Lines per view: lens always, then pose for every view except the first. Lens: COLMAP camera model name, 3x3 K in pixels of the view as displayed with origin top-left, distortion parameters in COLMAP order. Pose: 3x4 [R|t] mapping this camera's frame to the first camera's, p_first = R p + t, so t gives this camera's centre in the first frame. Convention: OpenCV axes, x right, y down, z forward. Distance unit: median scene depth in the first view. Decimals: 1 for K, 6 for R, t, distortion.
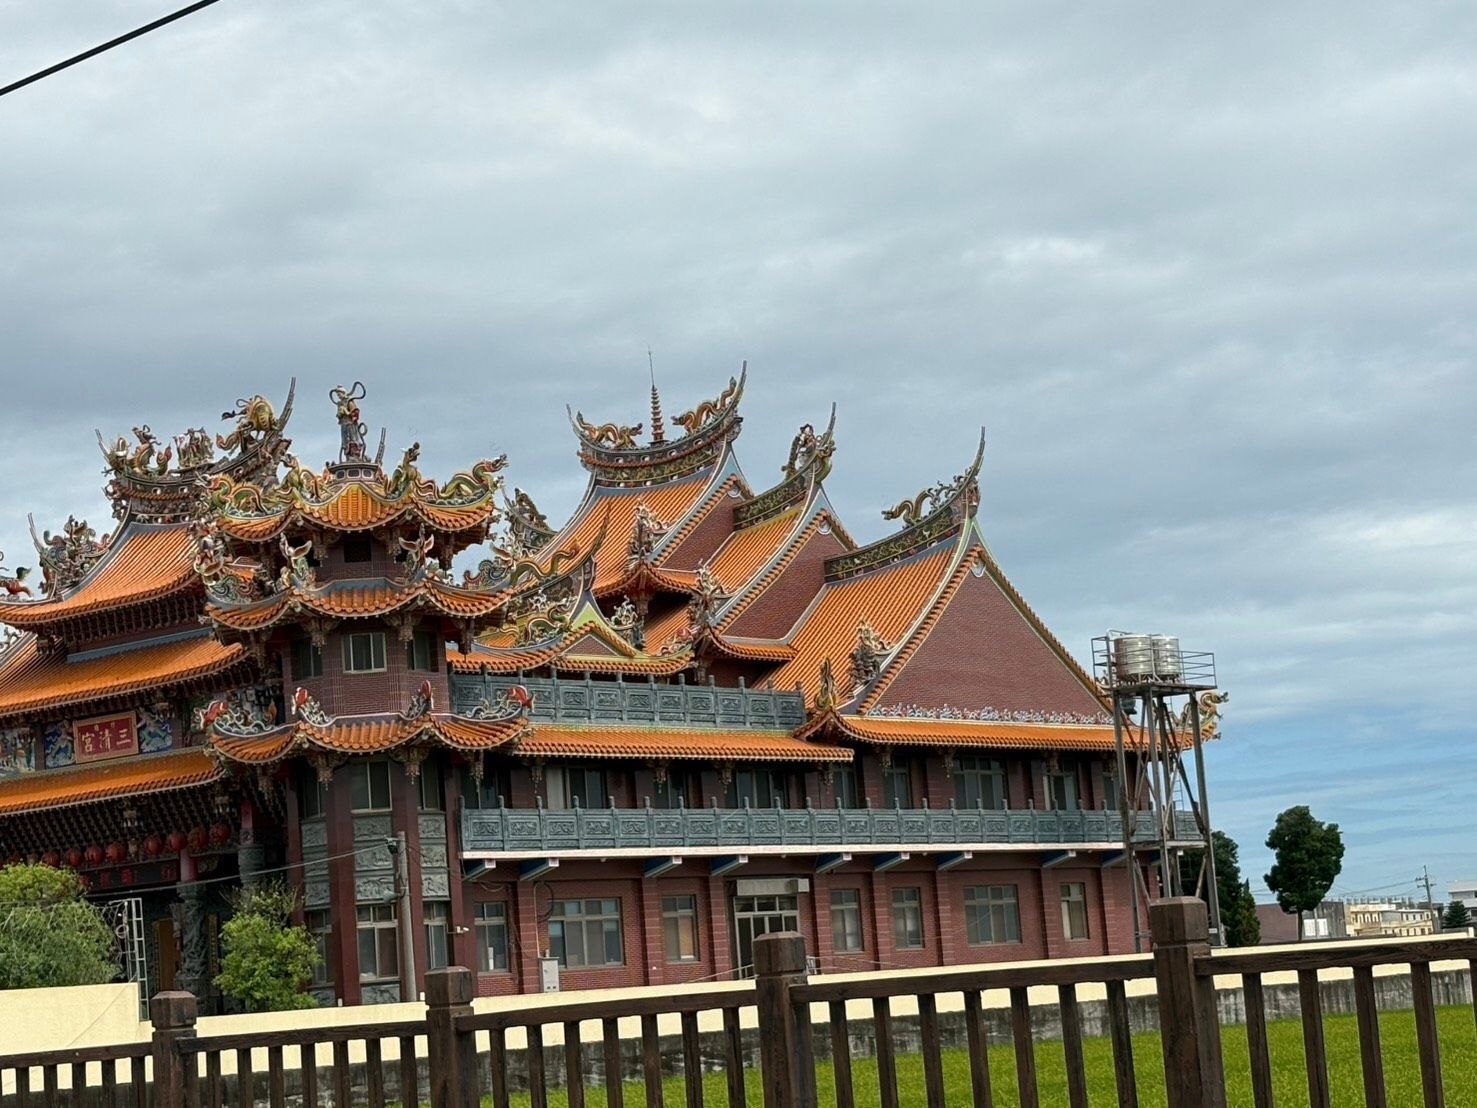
lens RADIAL K [[3064.9, 0, 732.9], [0, 3064.9, 553.0], [0, 0, 1]] dist [0.226968, 0.000000]
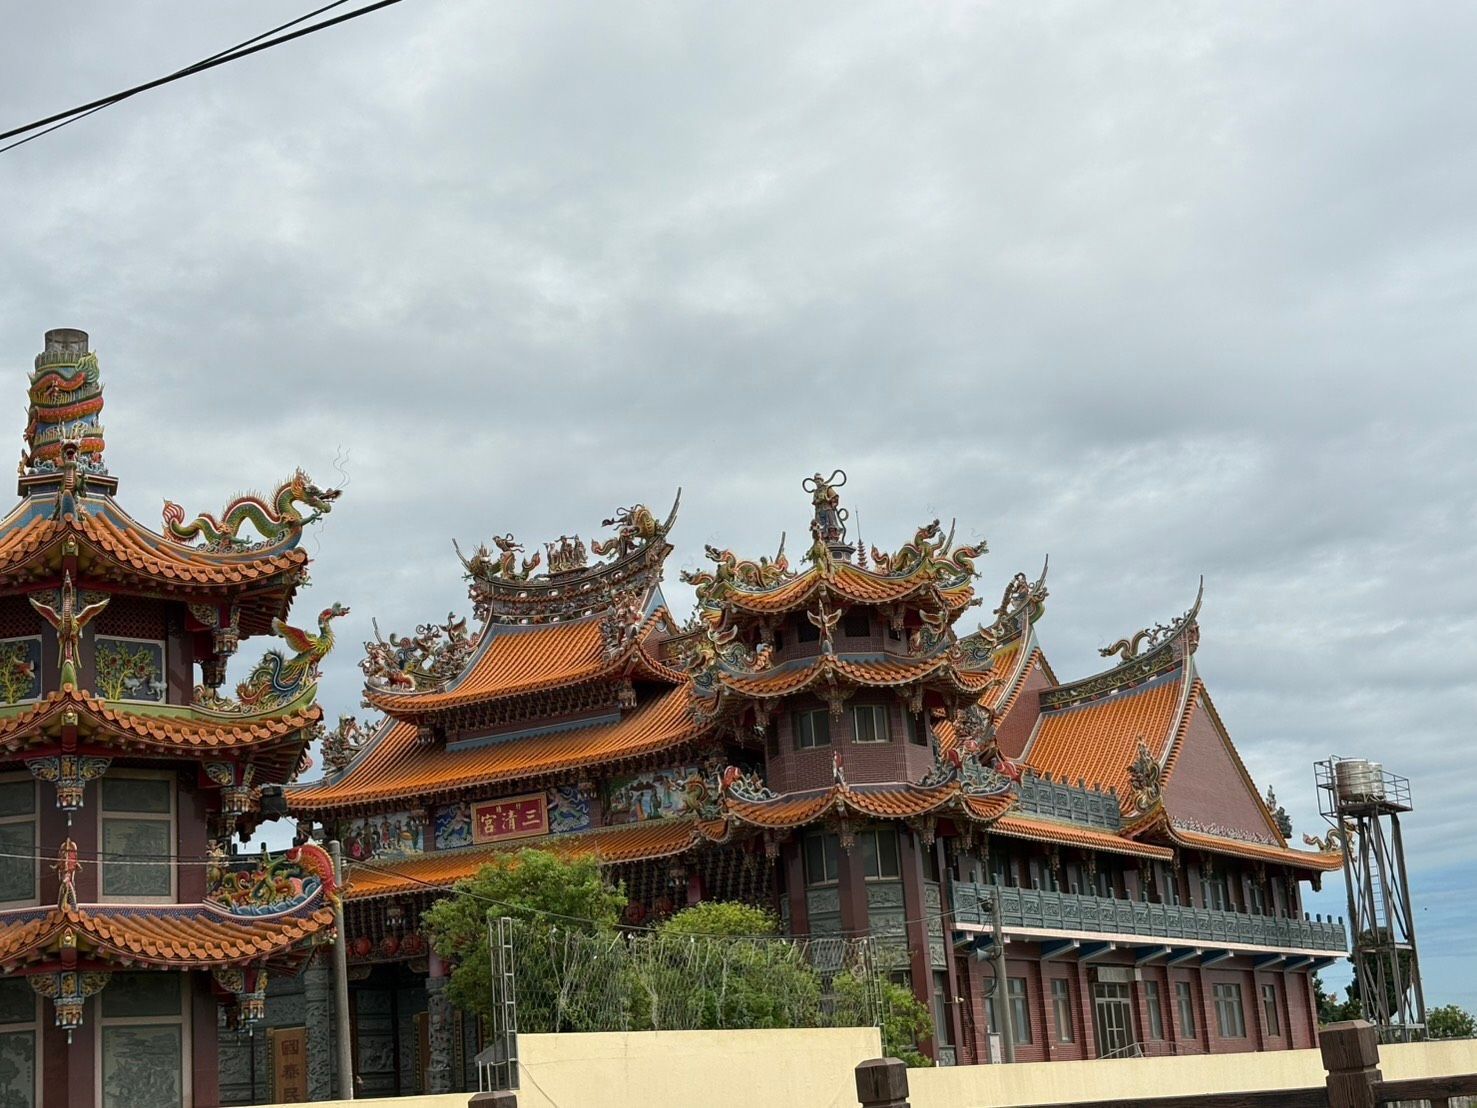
lens RADIAL K [[2273.2, 0, 746.5], [0, 2273.2, 556.0], [0, 0, 1]] dist [0.122361, 0.000000]
pose [[0.985832, 0.039331, 0.163060, -0.247585], [-0.022159, 0.994138, -0.105823, 0.050179], [-0.166266, 0.100710, 0.980925, 0.220718]]
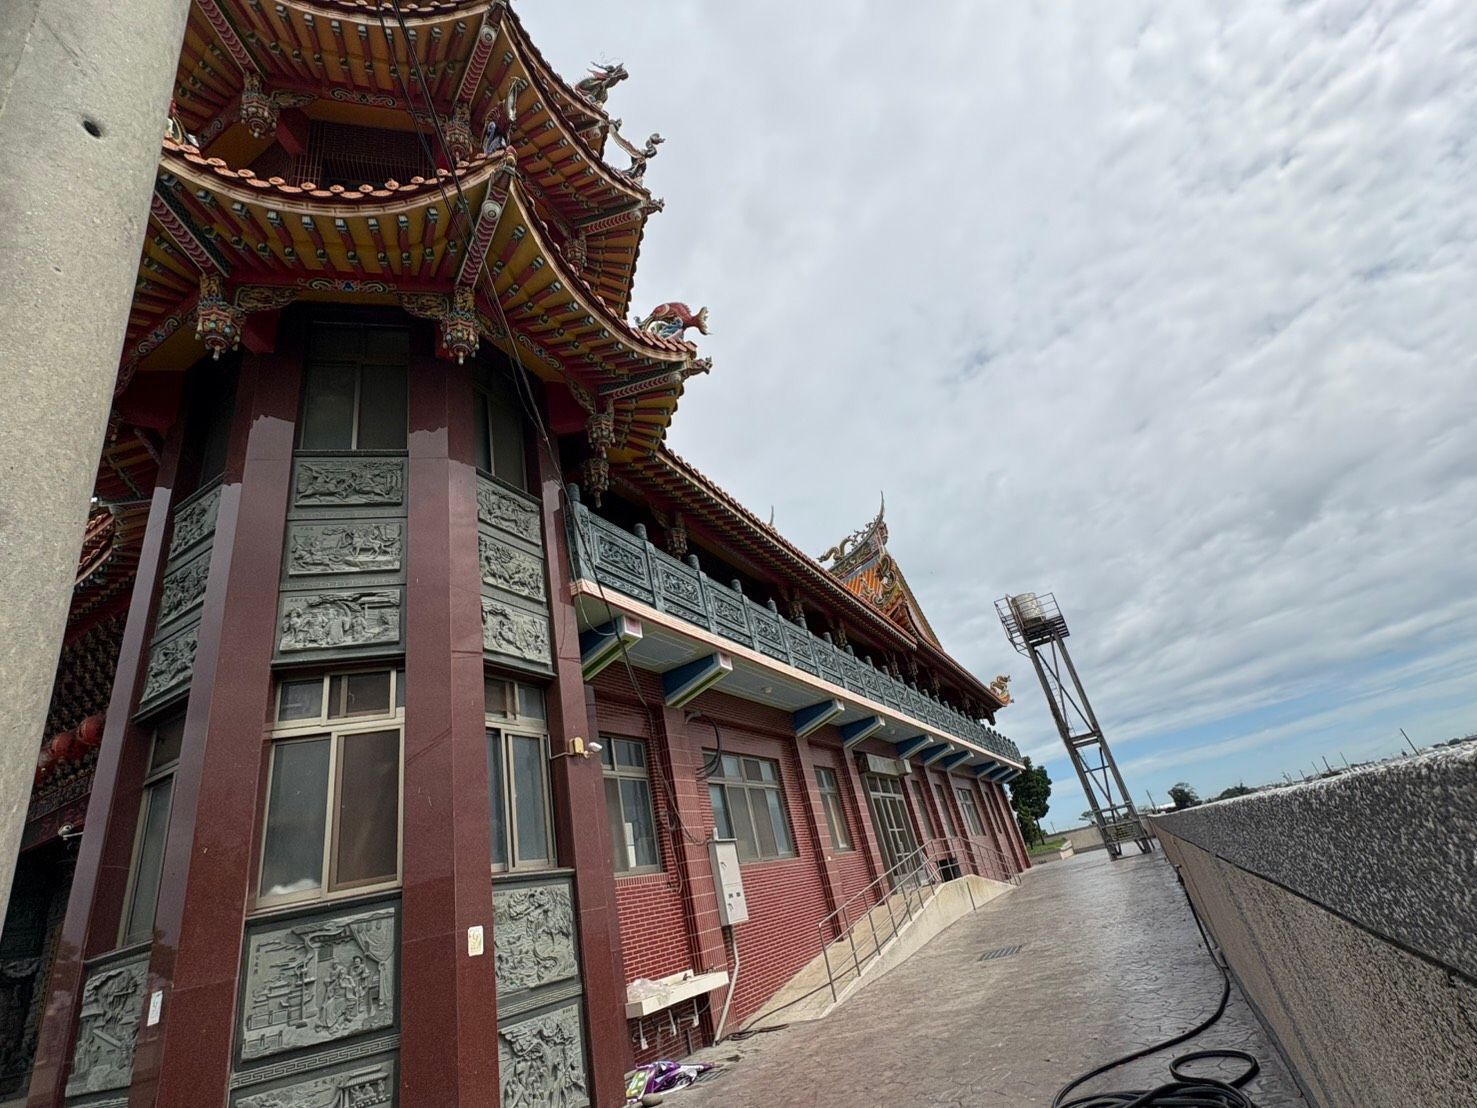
lens RADIAL K [[686.7, 0, 737.3], [0, 686.7, 556.8], [0, 0, 1]] dist [0.002003, 0.000050]
pose [[0.975906, -0.027019, 0.216513, -0.075604], [0.100847, 0.935808, -0.337778, 0.113851], [-0.193488, 0.351474, 0.915985, 0.782298]]
